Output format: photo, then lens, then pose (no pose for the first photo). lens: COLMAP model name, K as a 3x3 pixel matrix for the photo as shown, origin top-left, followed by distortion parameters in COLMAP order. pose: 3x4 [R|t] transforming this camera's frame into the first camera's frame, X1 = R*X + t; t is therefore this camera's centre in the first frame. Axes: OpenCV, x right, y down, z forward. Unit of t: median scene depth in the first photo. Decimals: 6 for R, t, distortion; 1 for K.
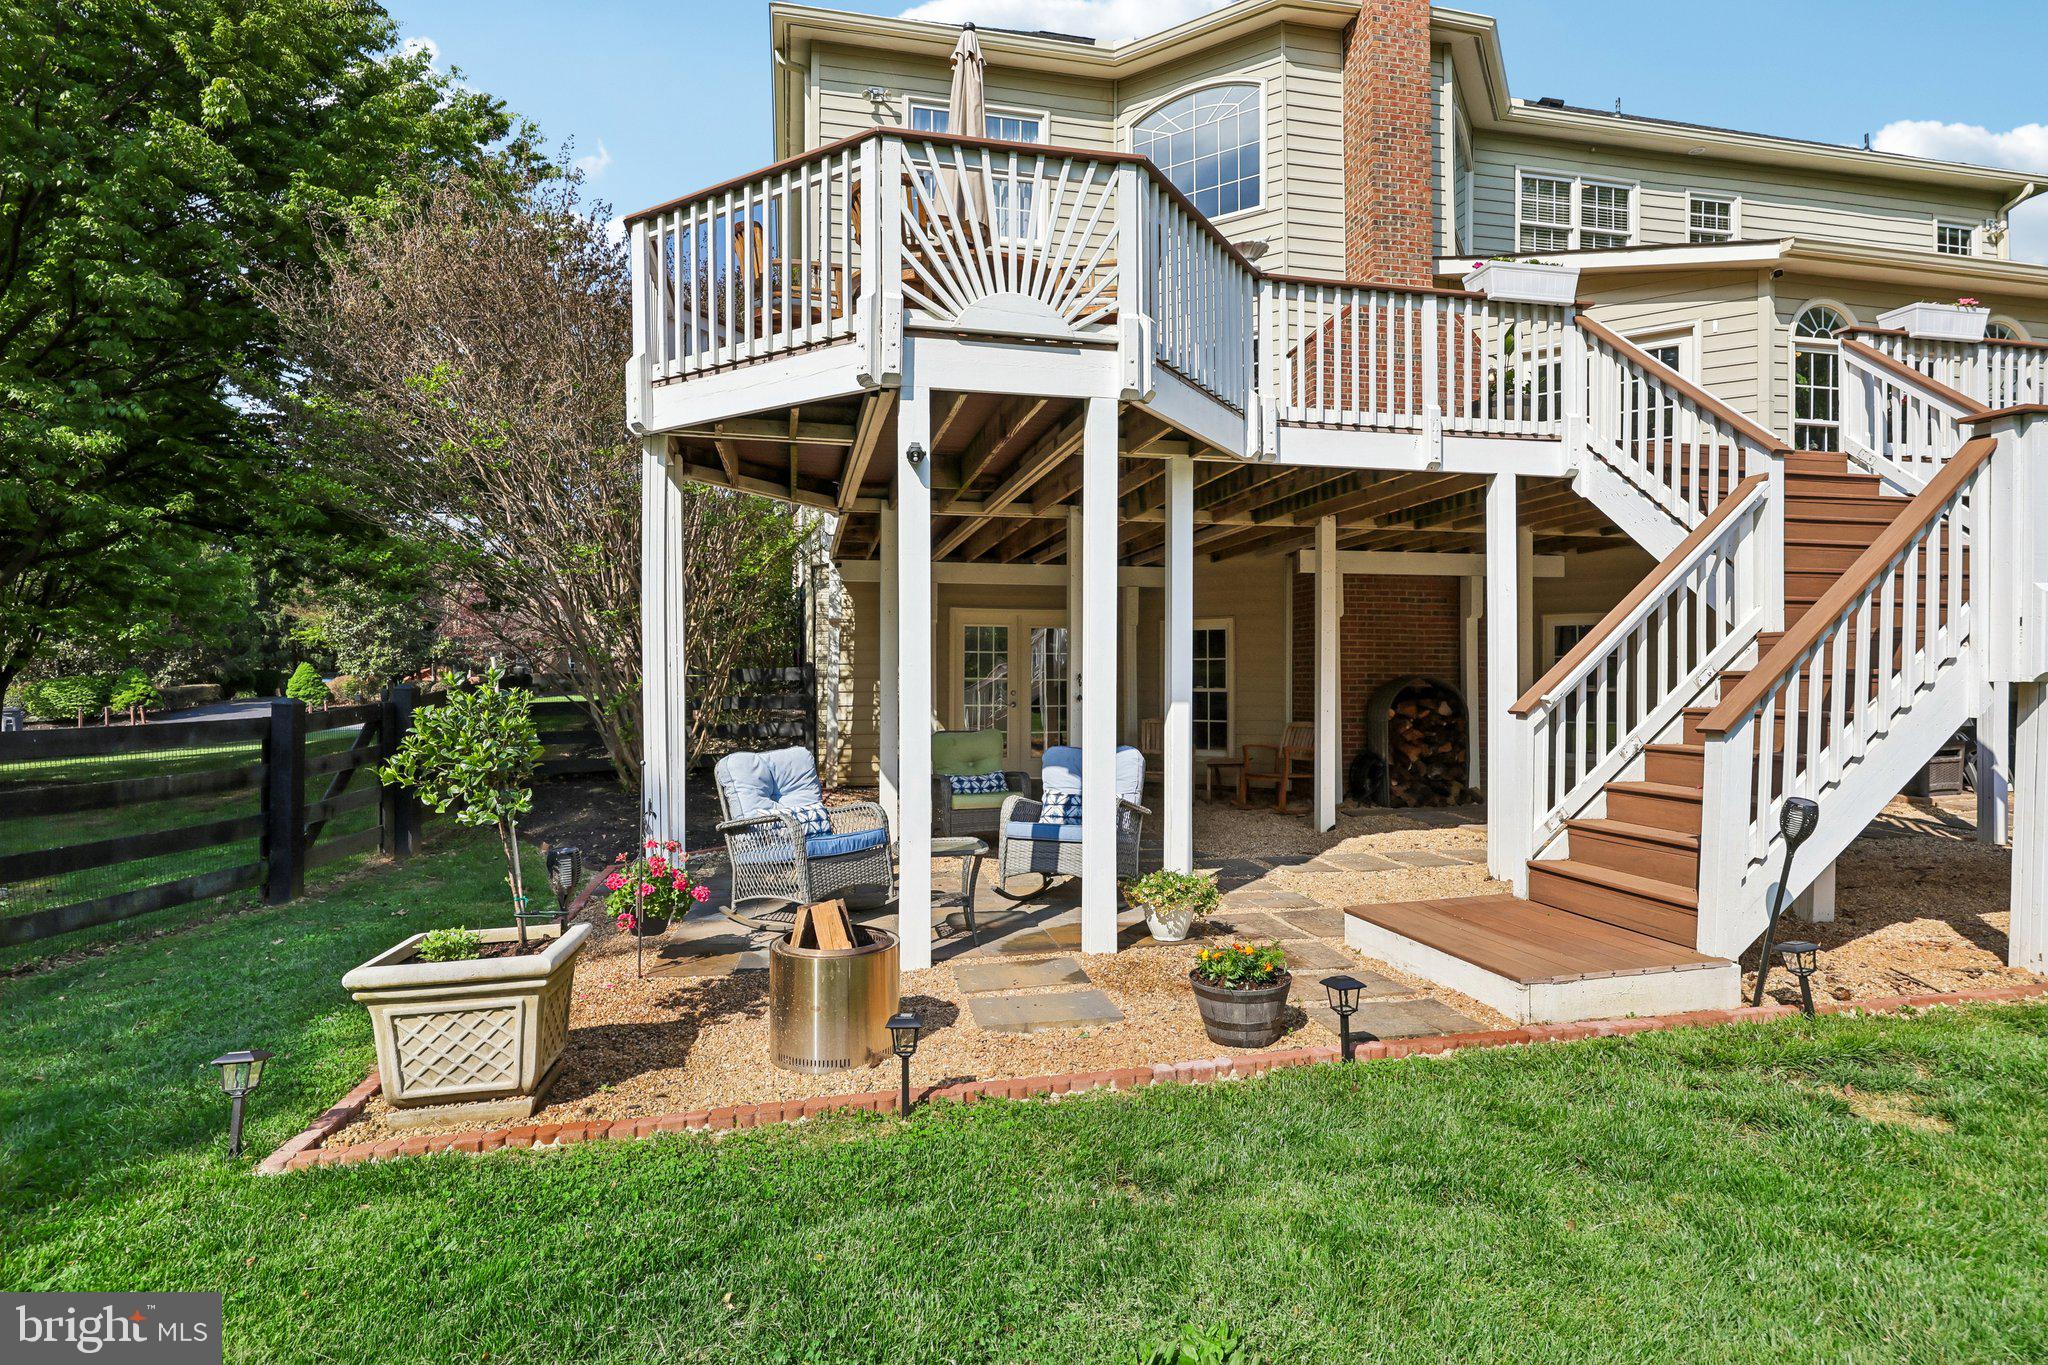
lens RADIAL K [[1037.3, 0, 1024.7], [0, 1037.3, 685.7], [0, 0, 1]] dist [-0.000093, 0.001373]
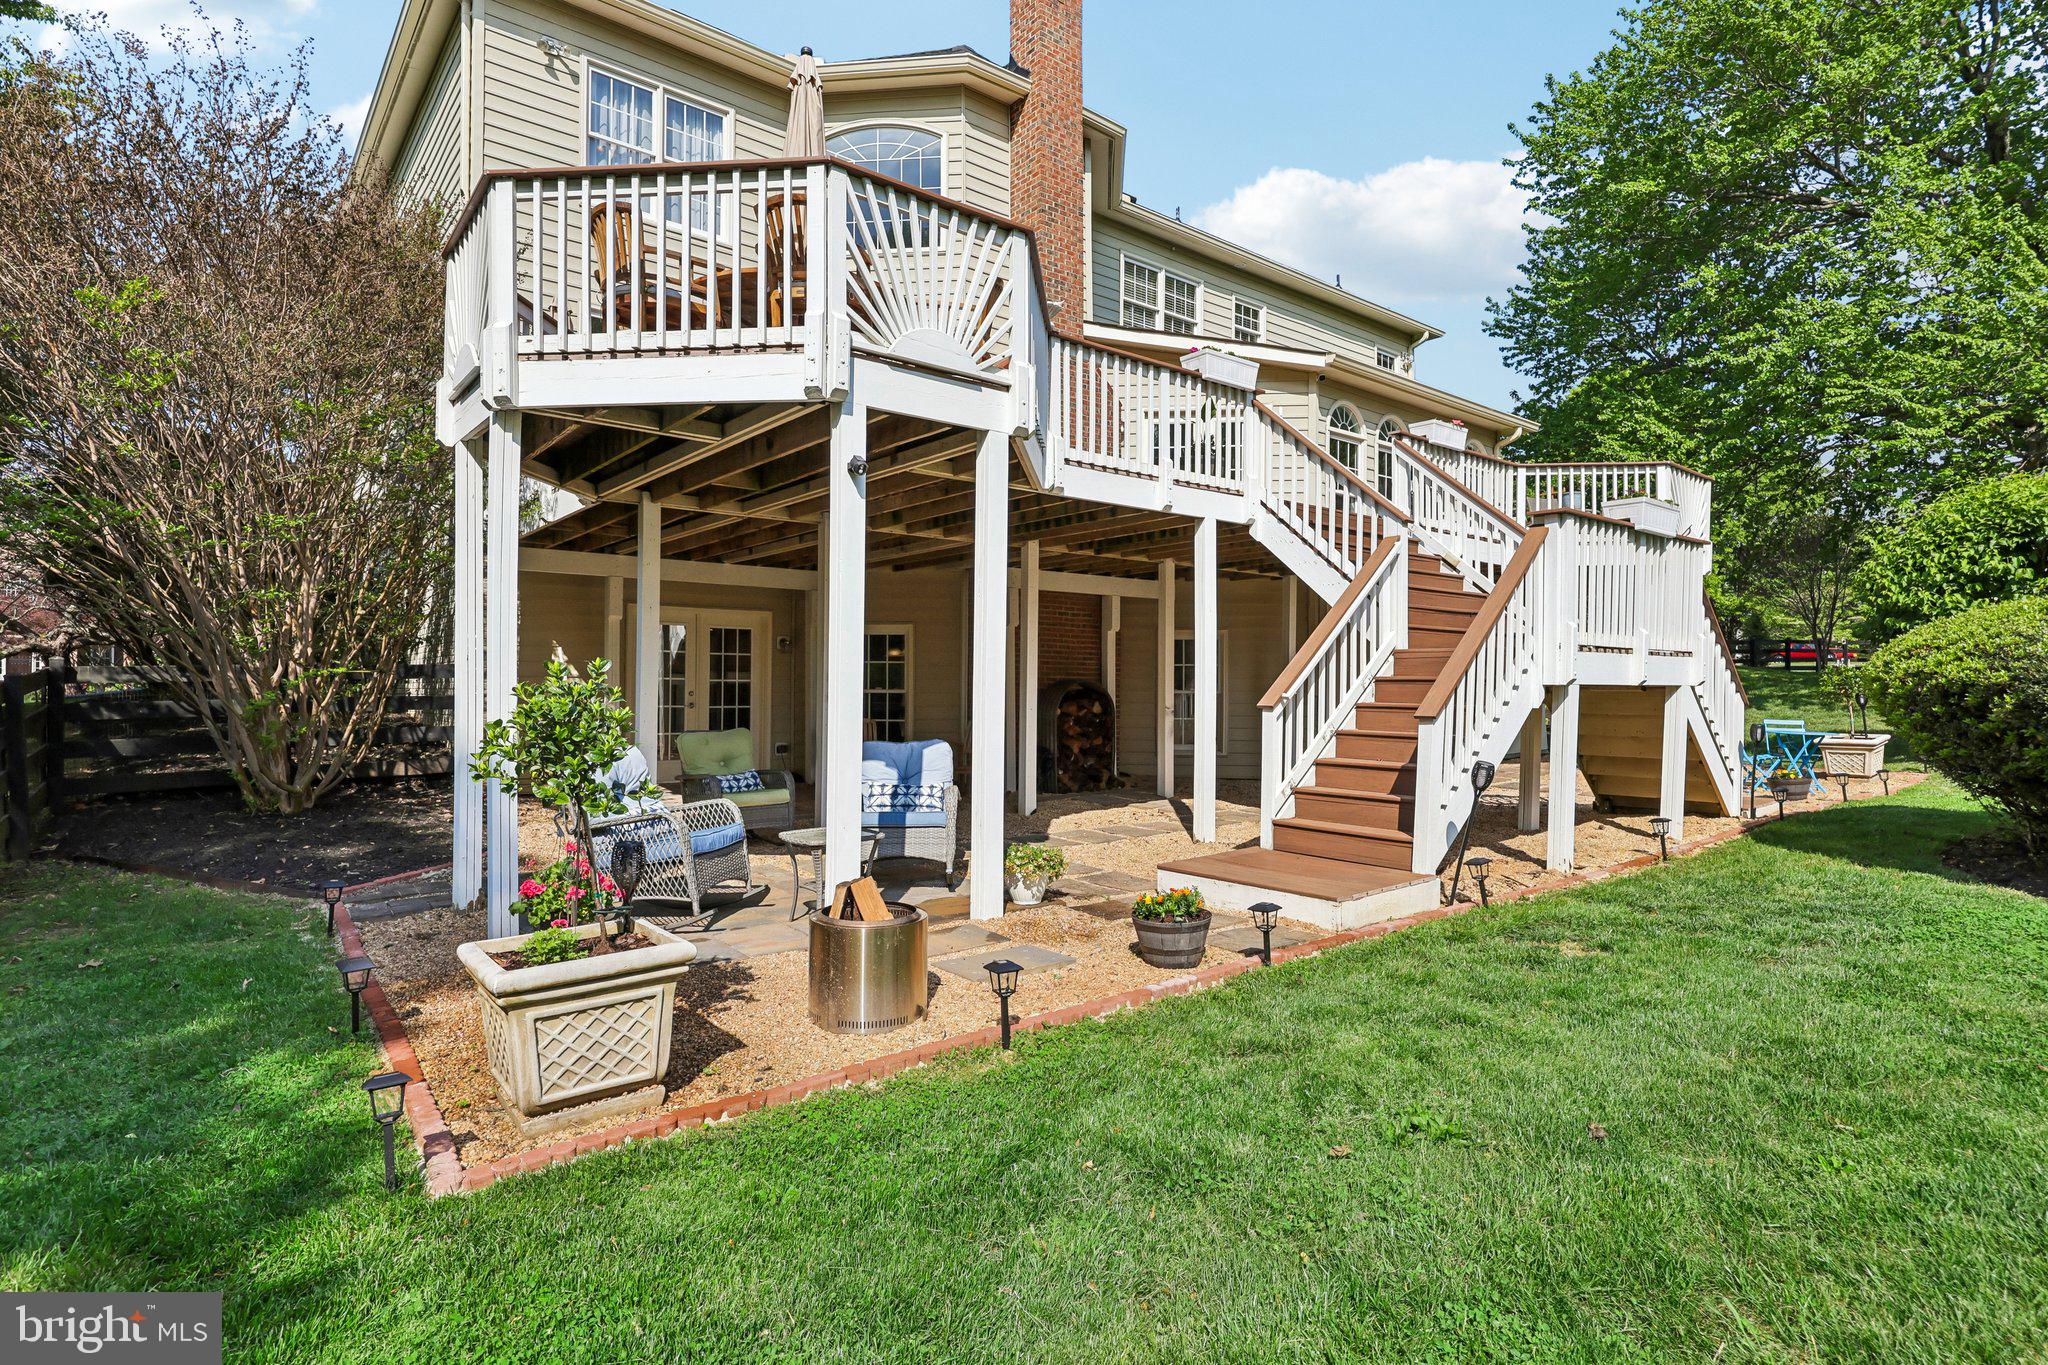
lens RADIAL K [[1037.3, 0, 1022.7], [0, 1037.3, 689.6], [0, 0, 1]] dist [-0.000093, 0.001373]
pose [[0.897799, 0.004652, 0.440381, -0.359812], [-0.004389, 0.999989, -0.001616, 0.007364], [-0.440384, -0.000482, 0.897809, -0.035094]]
